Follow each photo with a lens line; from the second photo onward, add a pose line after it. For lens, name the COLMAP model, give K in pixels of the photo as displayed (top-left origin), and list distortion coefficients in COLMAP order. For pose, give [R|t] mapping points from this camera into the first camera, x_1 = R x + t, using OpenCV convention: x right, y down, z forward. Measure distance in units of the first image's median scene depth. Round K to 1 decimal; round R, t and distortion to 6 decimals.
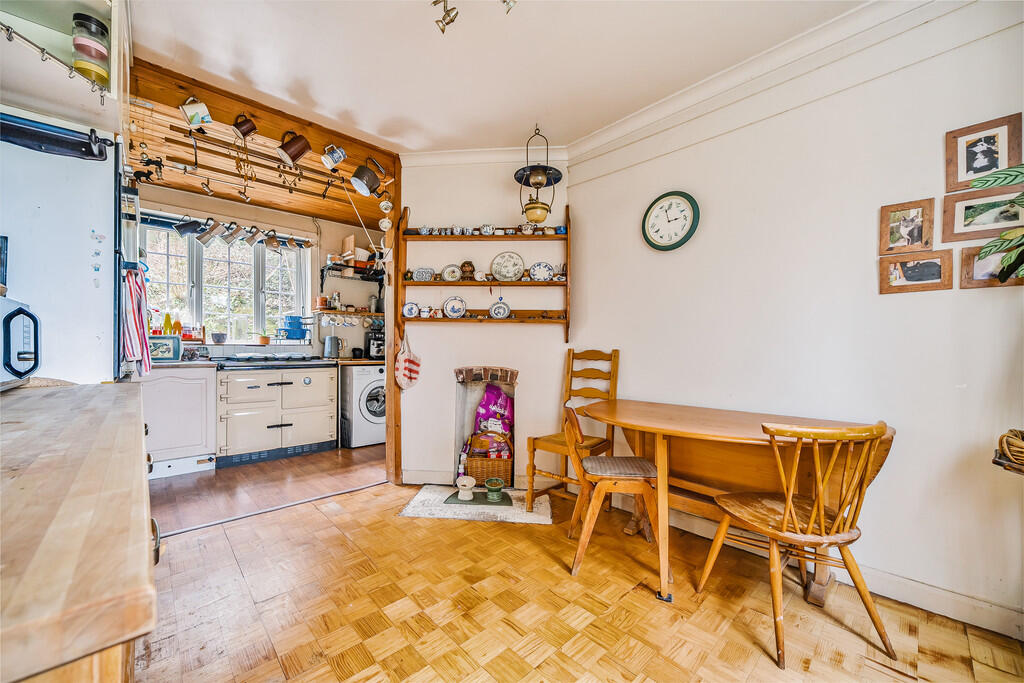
lens RADIAL K [[391.1, 0, 507.9], [0, 391.1, 346.3], [0, 0, 1]] dist [-0.006549, -0.000440]
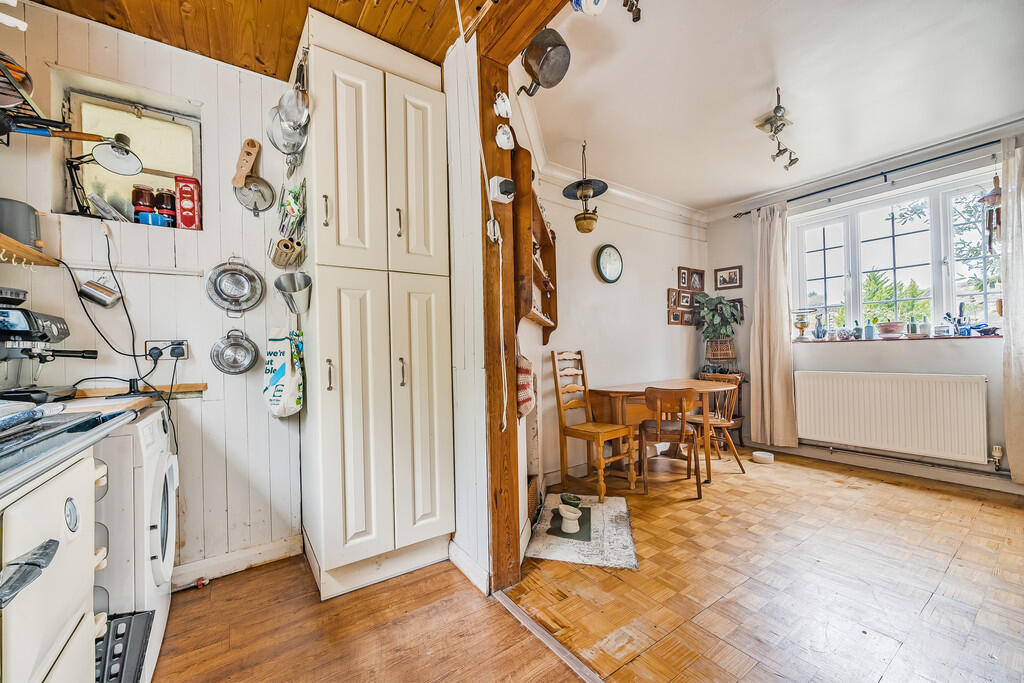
lens RADIAL K [[391.1, 0, 493.1], [0, 391.1, 346.0], [0, 0, 1]] dist [-0.006549, -0.000440]
pose [[0.165466, 0.004119, 0.986207, -0.684161], [0.017065, 0.999830, -0.007039, -0.002033], [-0.986068, 0.017995, 0.165368, 0.721633]]
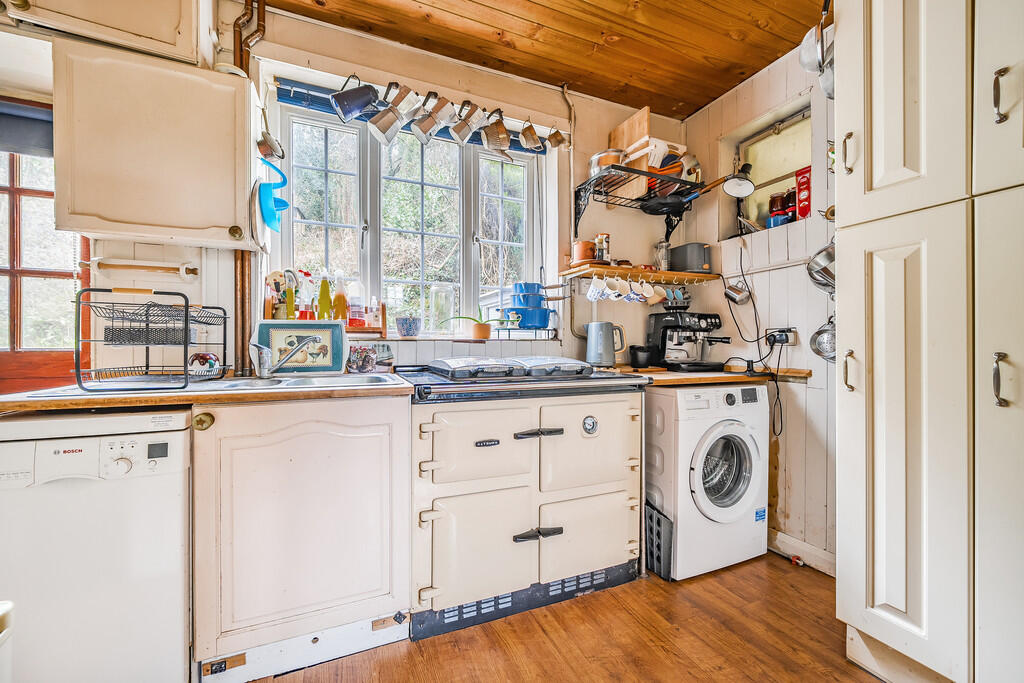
lens RADIAL K [[391.1, 0, 507.0], [0, 391.1, 344.8], [0, 0, 1]] dist [-0.006549, -0.000440]
pose [[0.939057, -0.000532, -0.343762, -0.447534], [0.002689, 0.999980, 0.005797, -0.000247], [0.343752, -0.006368, 0.939039, 0.568361]]
